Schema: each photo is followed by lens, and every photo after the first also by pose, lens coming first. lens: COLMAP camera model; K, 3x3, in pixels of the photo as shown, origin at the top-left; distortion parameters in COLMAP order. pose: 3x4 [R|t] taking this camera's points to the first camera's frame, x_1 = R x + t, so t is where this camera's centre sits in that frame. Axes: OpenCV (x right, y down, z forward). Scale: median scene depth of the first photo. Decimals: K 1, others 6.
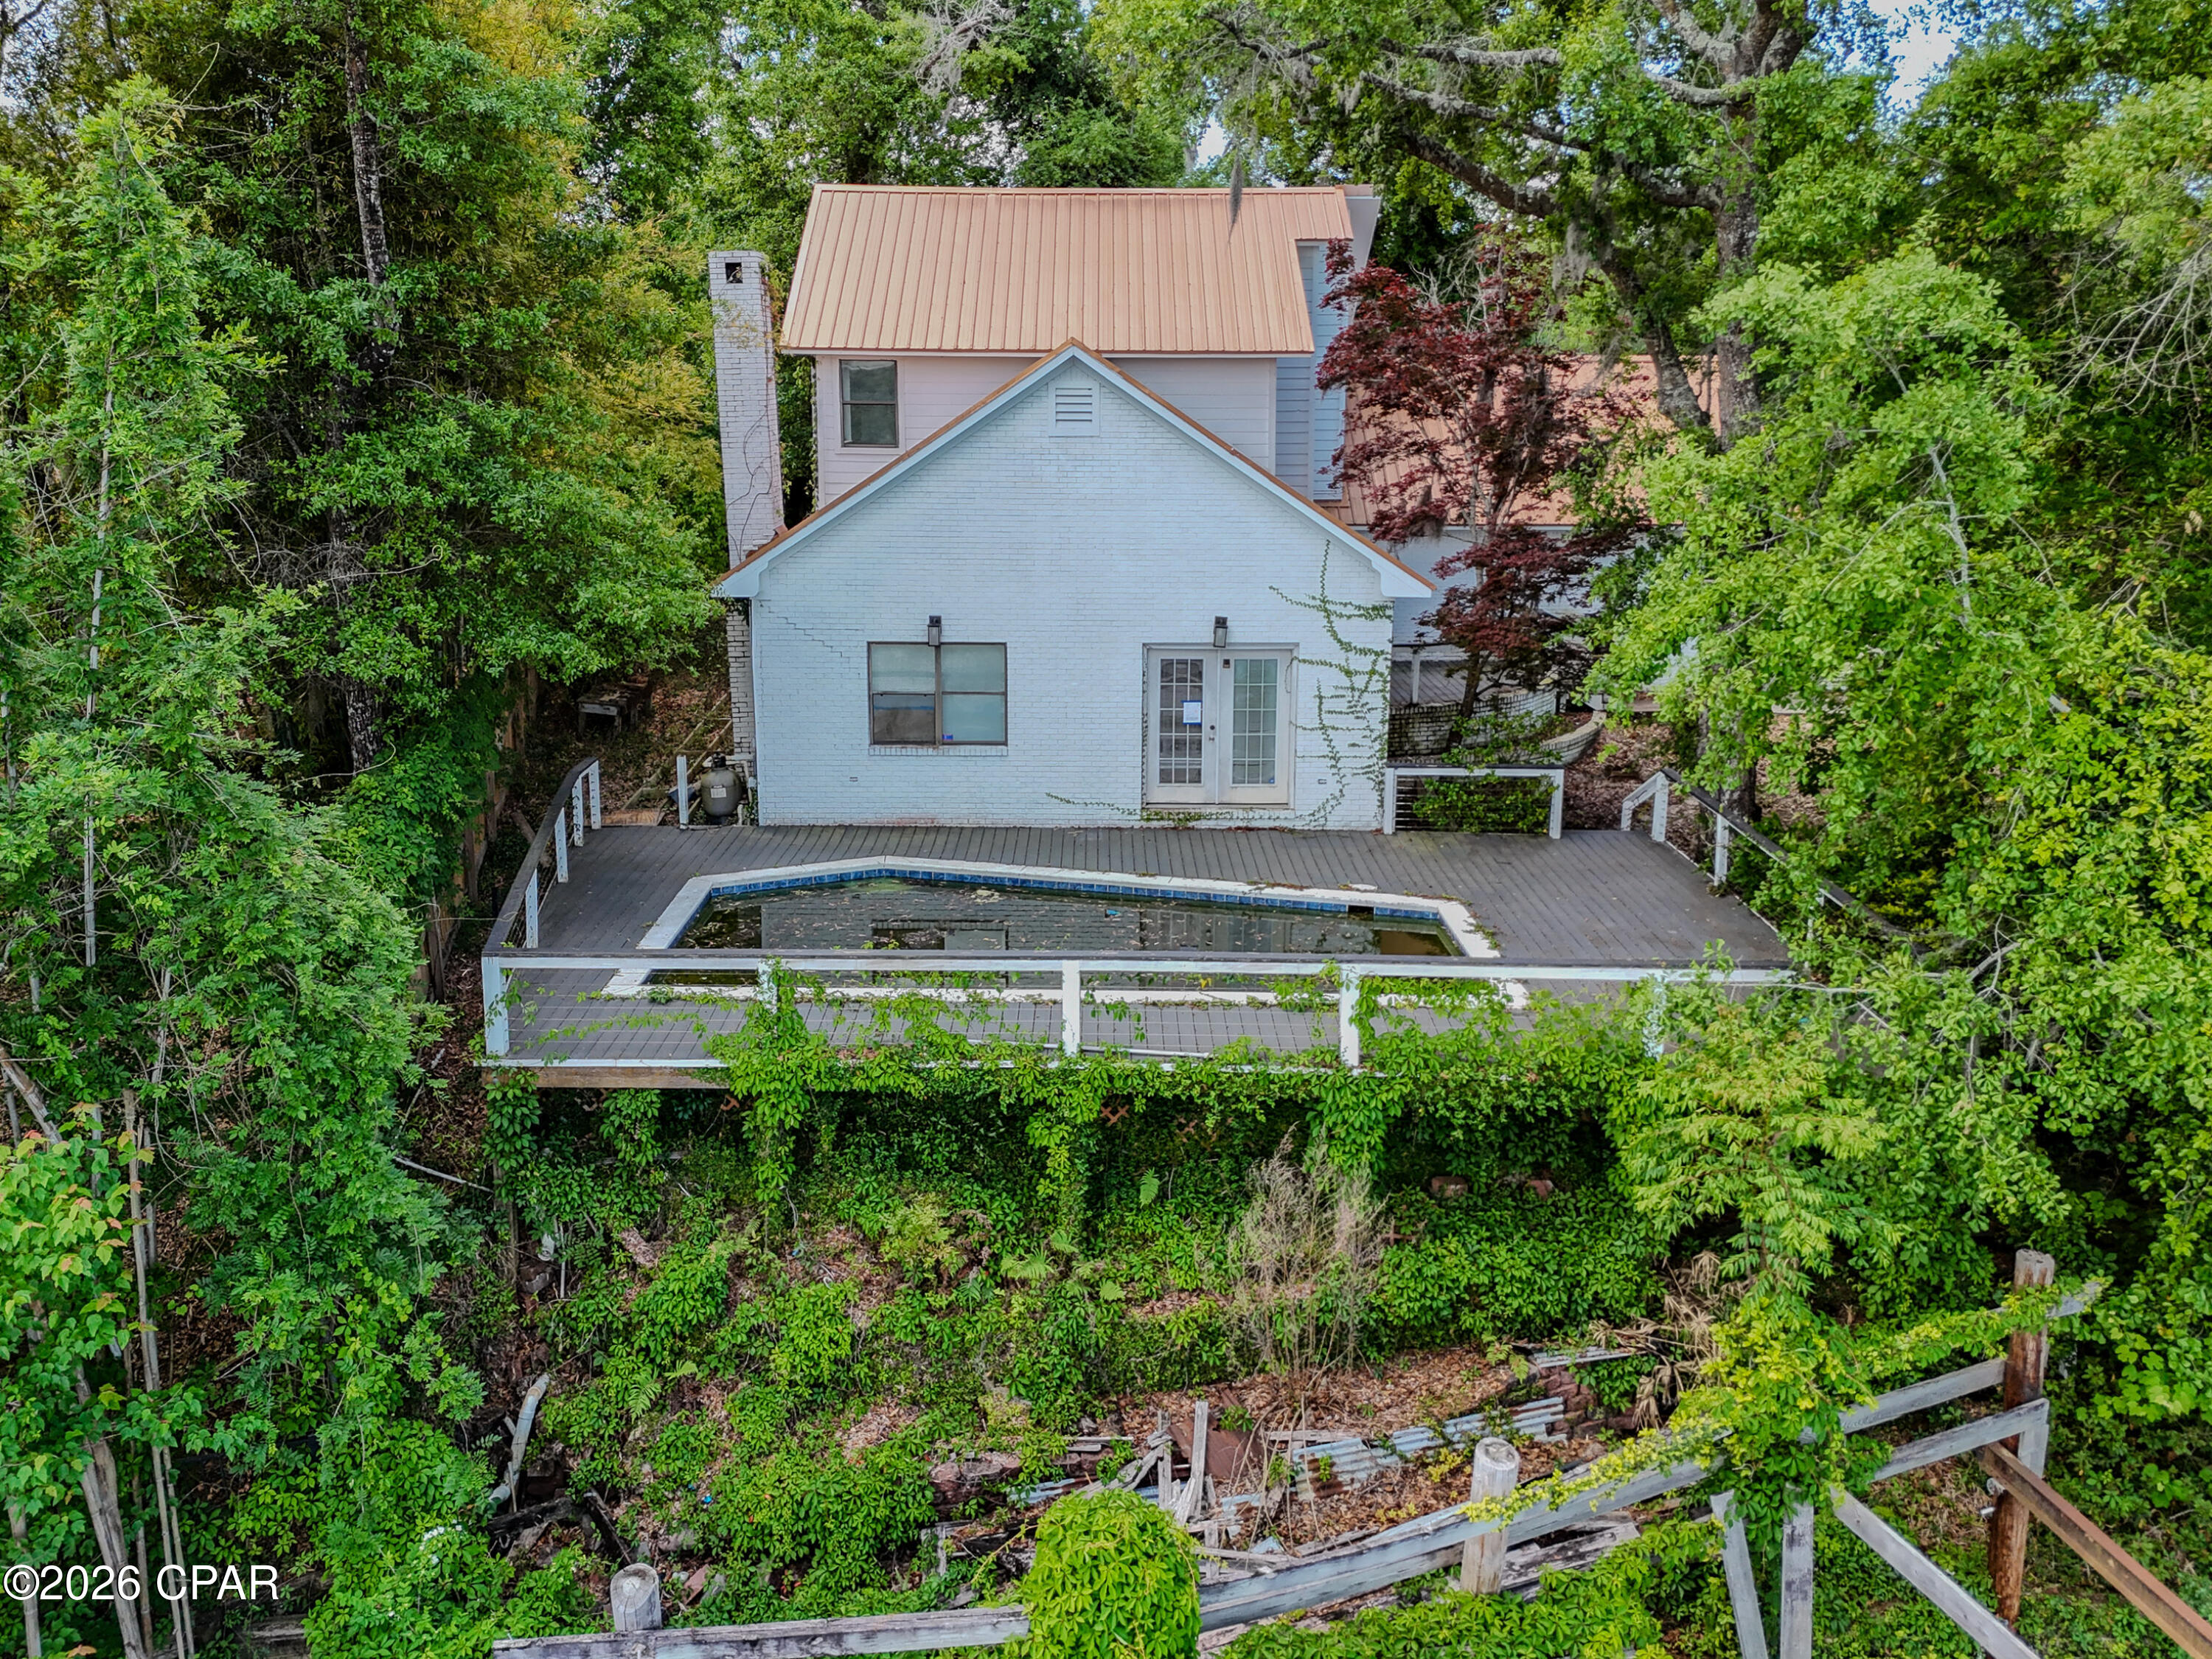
lens RADIAL K [[1571.6, 0, 1070.5], [0, 1571.6, 677.0], [0, 0, 1]] dist [0.004741, -0.007778]
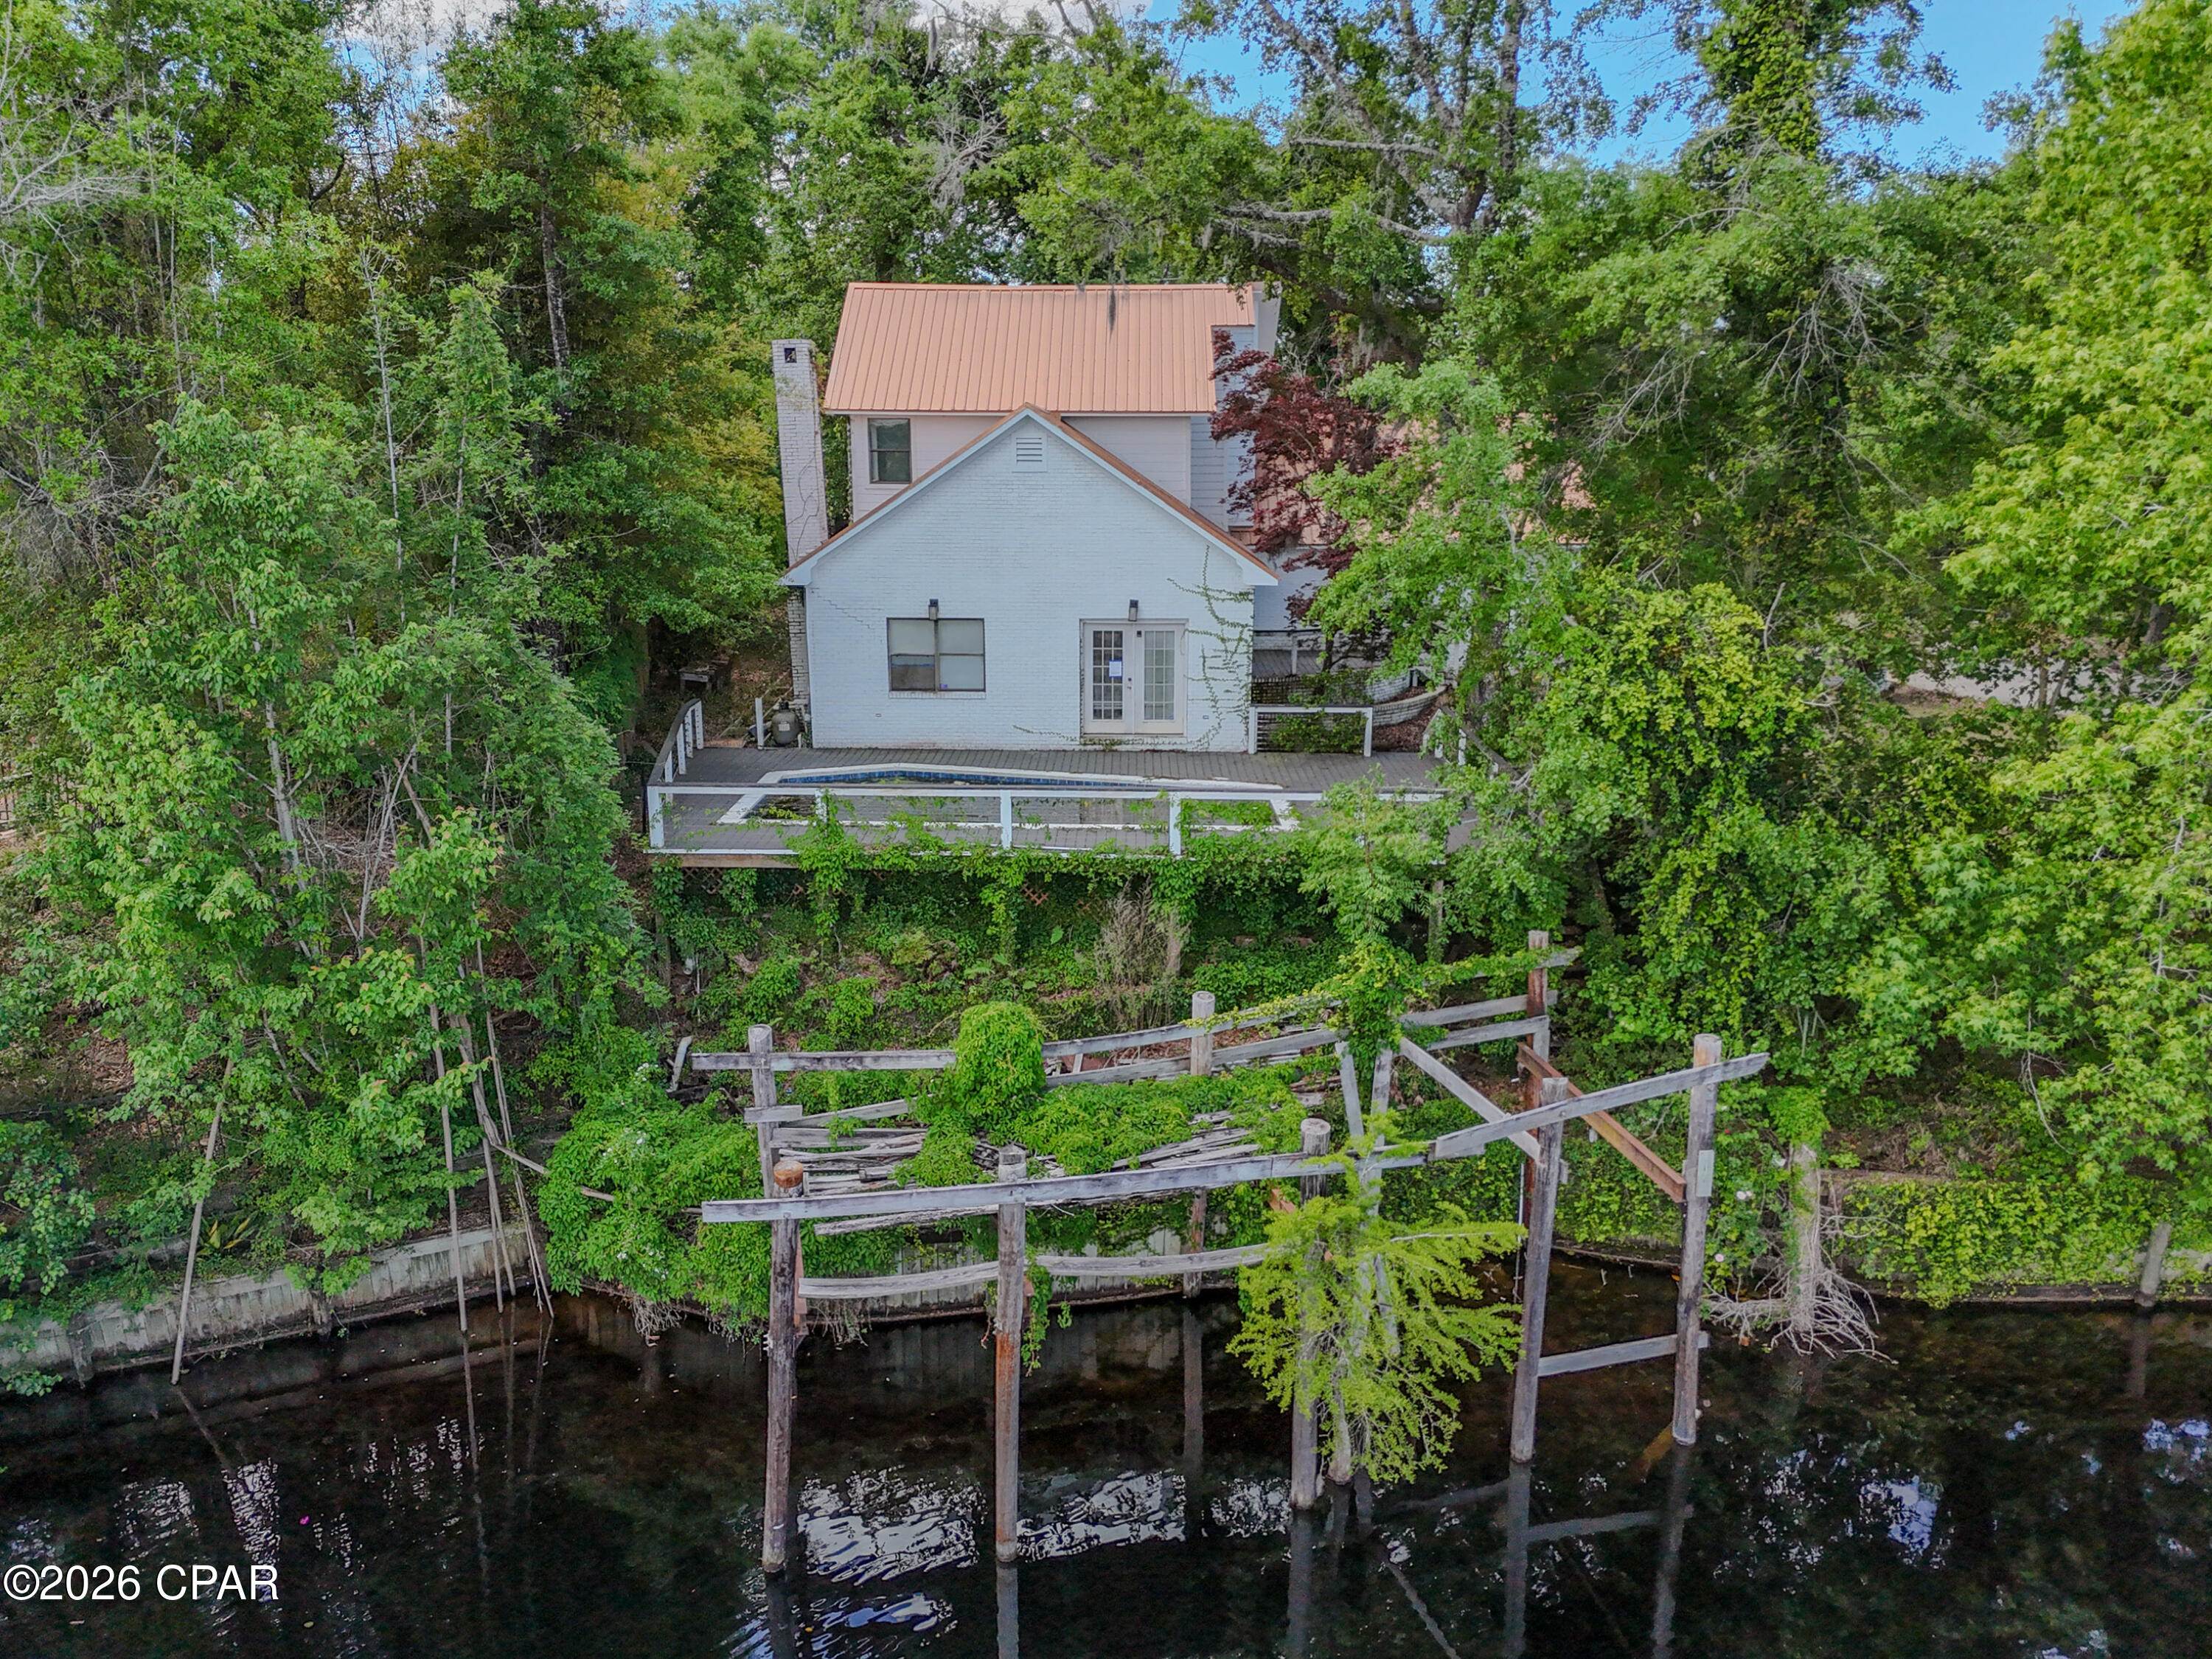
lens RADIAL K [[1519.3, 0, 1106.0], [0, 1519.3, 829.5], [0, 0, 1]] dist [0.001720, -0.041420]
pose [[0.999998, -0.000186, -0.002181, 0.073250], [0.000327, 0.997889, 0.064949, 0.080046], [0.002165, -0.064949, 0.997886, -0.394104]]
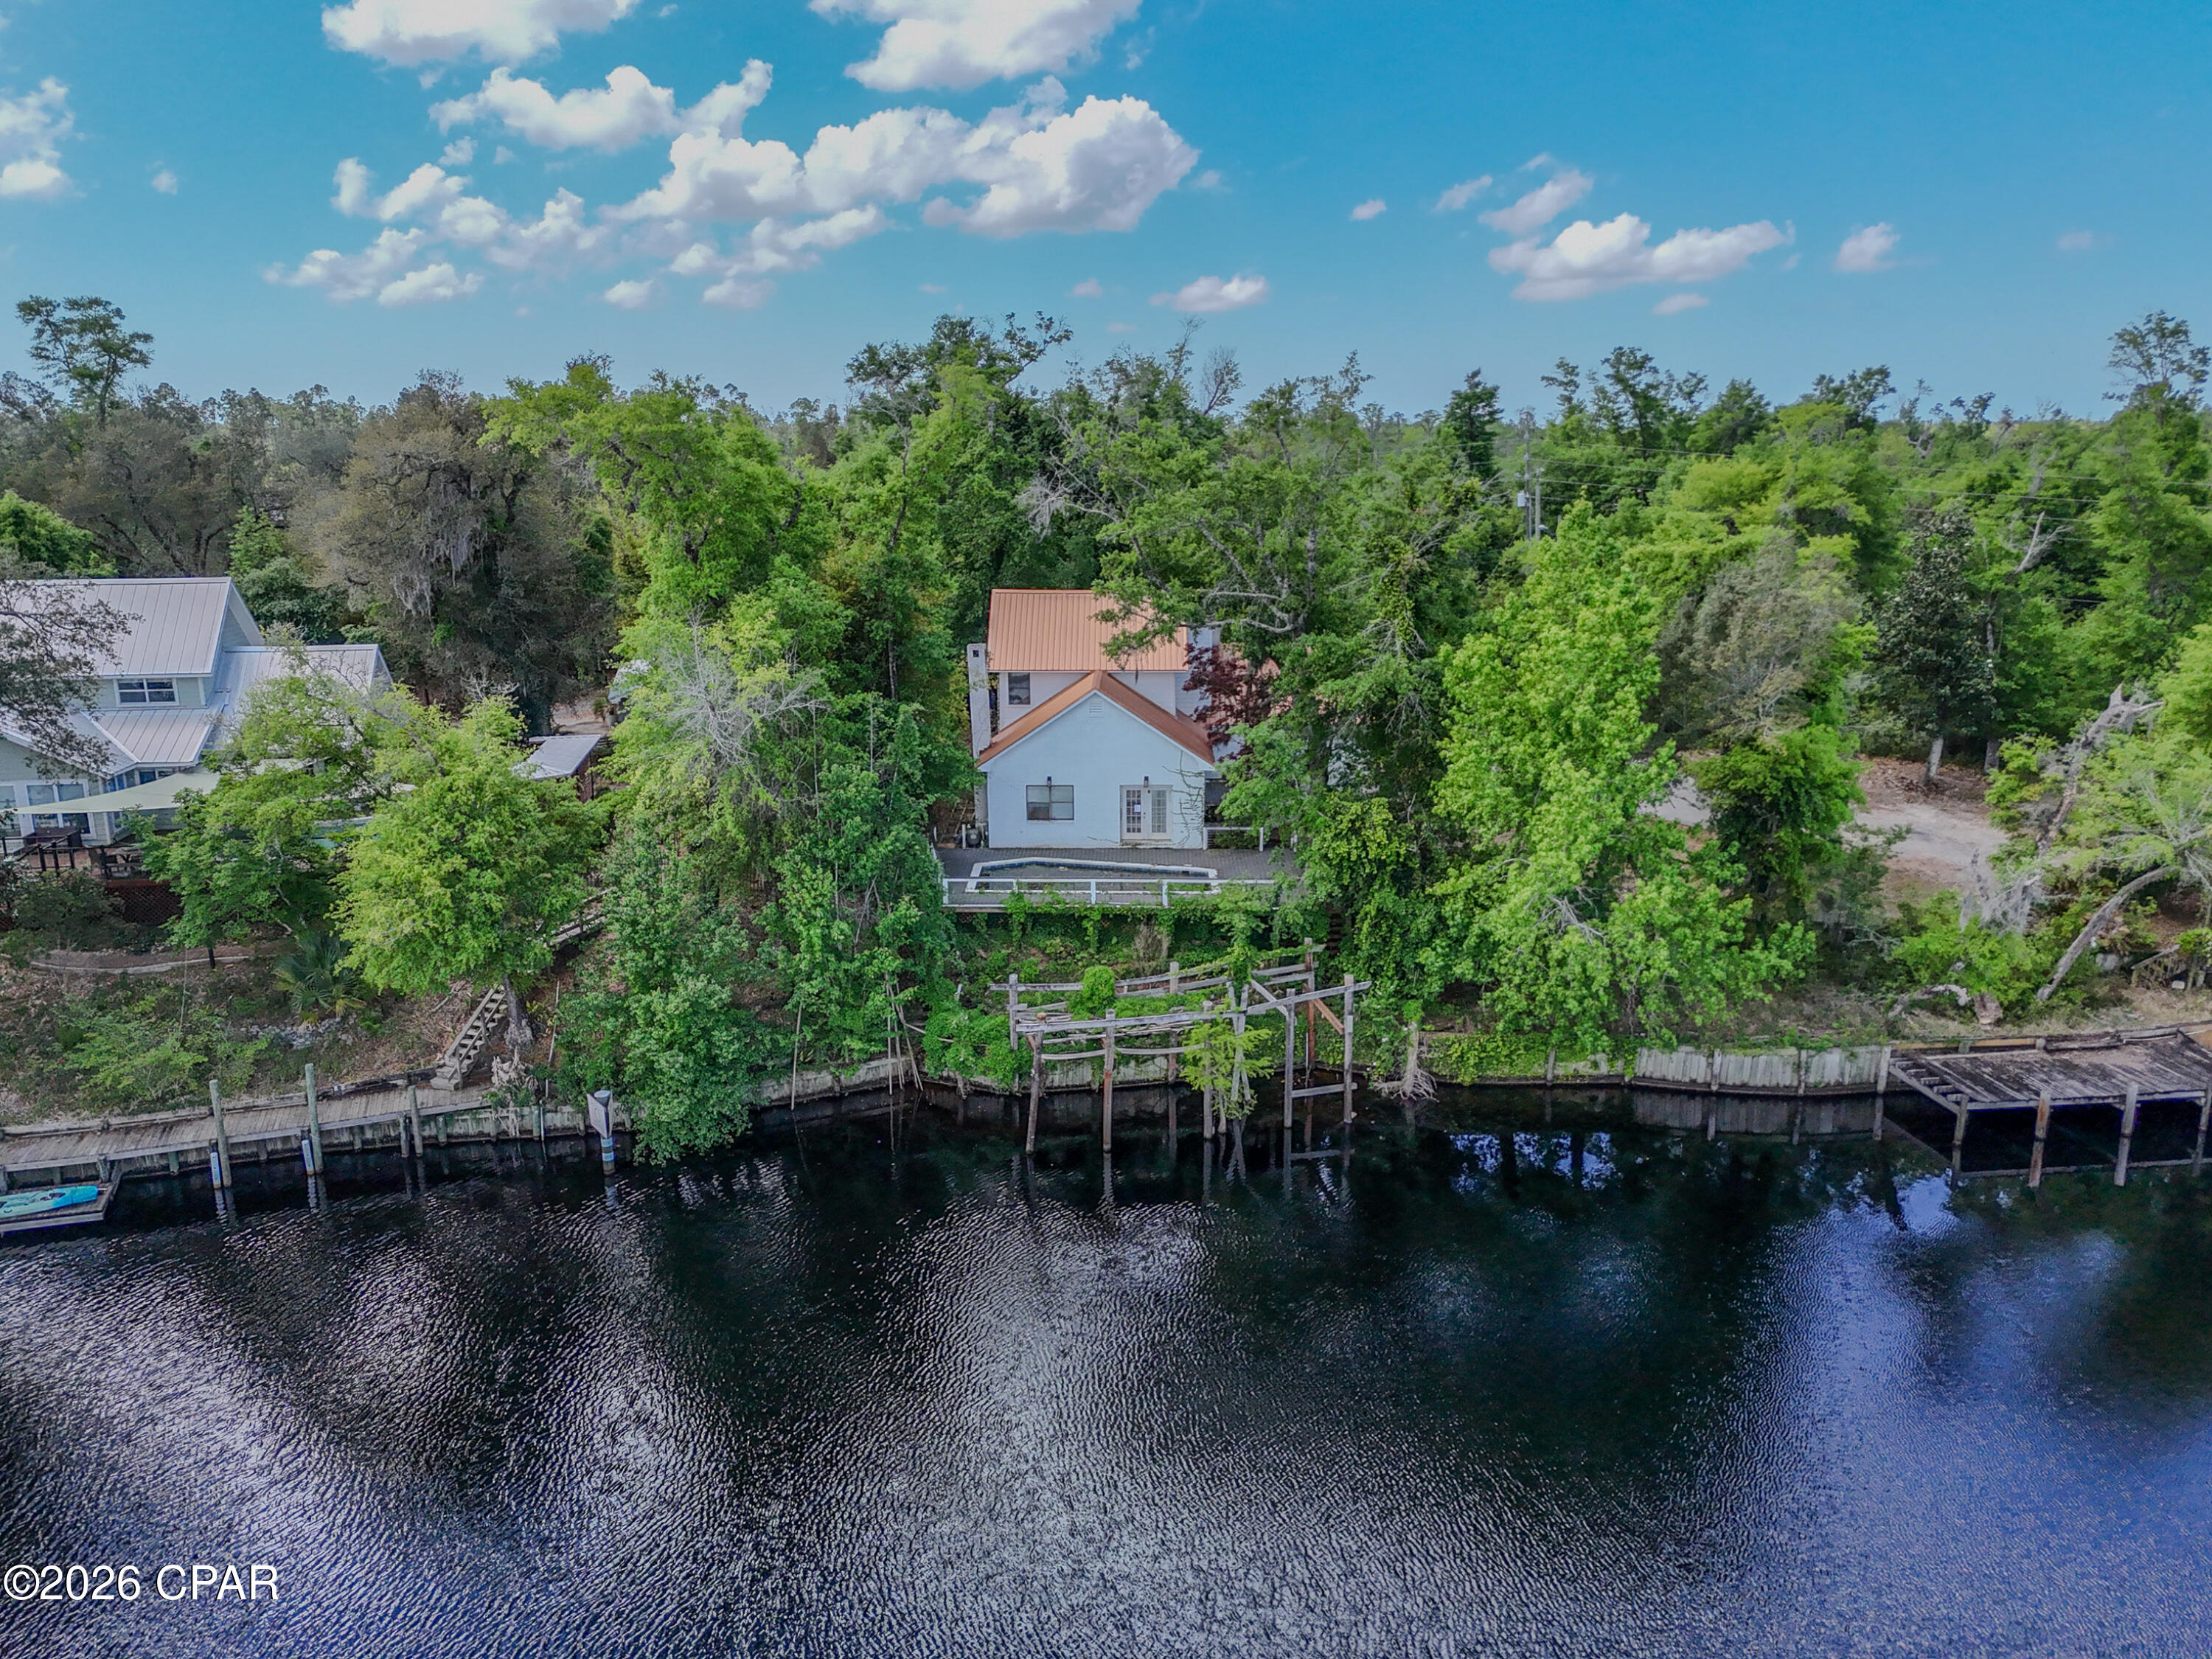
lens RADIAL K [[1519.3, 0, 1106.0], [0, 1519.3, 829.5], [0, 0, 1]] dist [0.001720, -0.041420]
pose [[0.999945, -0.006411, -0.008276, 0.043075], [0.006949, 0.997750, 0.066680, -0.128668], [0.007830, -0.066734, 0.997740, -1.839789]]
